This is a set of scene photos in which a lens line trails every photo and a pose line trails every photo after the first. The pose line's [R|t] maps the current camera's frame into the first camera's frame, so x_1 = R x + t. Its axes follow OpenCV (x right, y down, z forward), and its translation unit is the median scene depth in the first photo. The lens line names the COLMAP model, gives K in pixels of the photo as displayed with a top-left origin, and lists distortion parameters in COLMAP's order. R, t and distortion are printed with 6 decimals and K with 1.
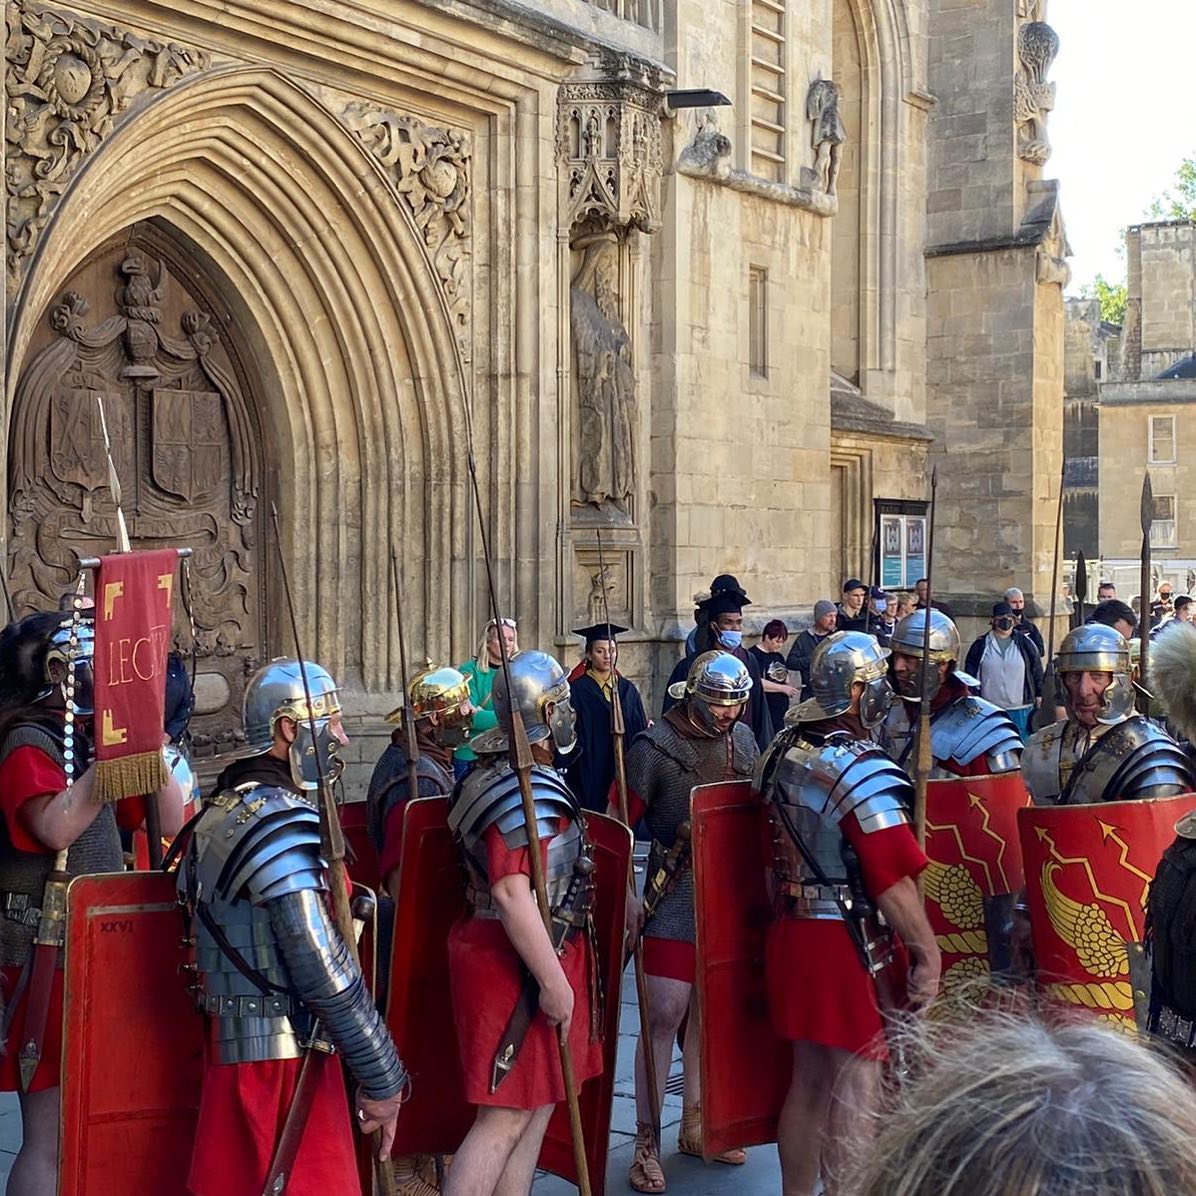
lens RADIAL K [[1537.5, 0, 596.9], [0, 1537.5, 599.4], [0, 0, 1]] dist [0.060872, 0.000000]
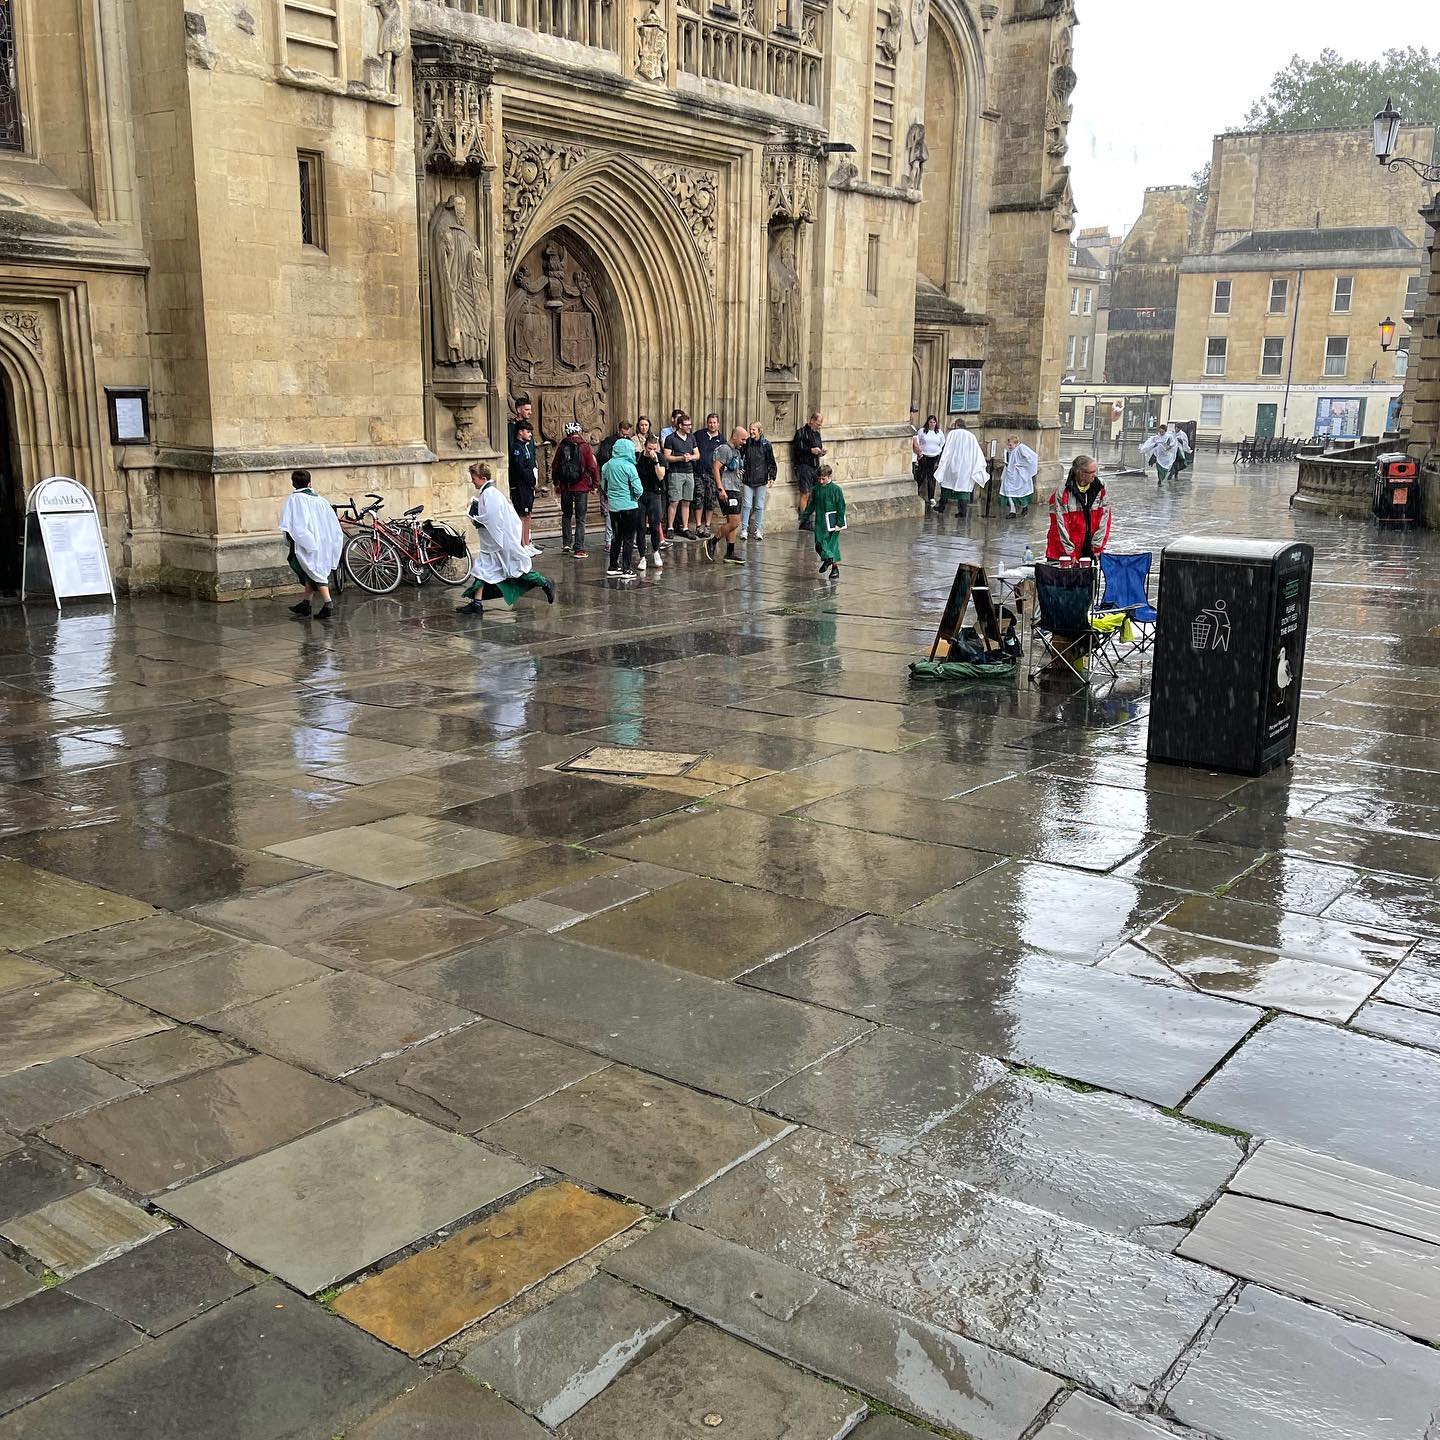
lens RADIAL K [[1499.3, 0, 720.1], [0, 1499.3, 722.2], [0, 0, 1]] dist [-0.005452, 0.000000]
pose [[0.993216, 0.037908, -0.109929, 0.152577], [-0.012692, 0.975061, 0.221572, -0.046082], [0.115586, -0.218674, 0.968928, -0.957589]]
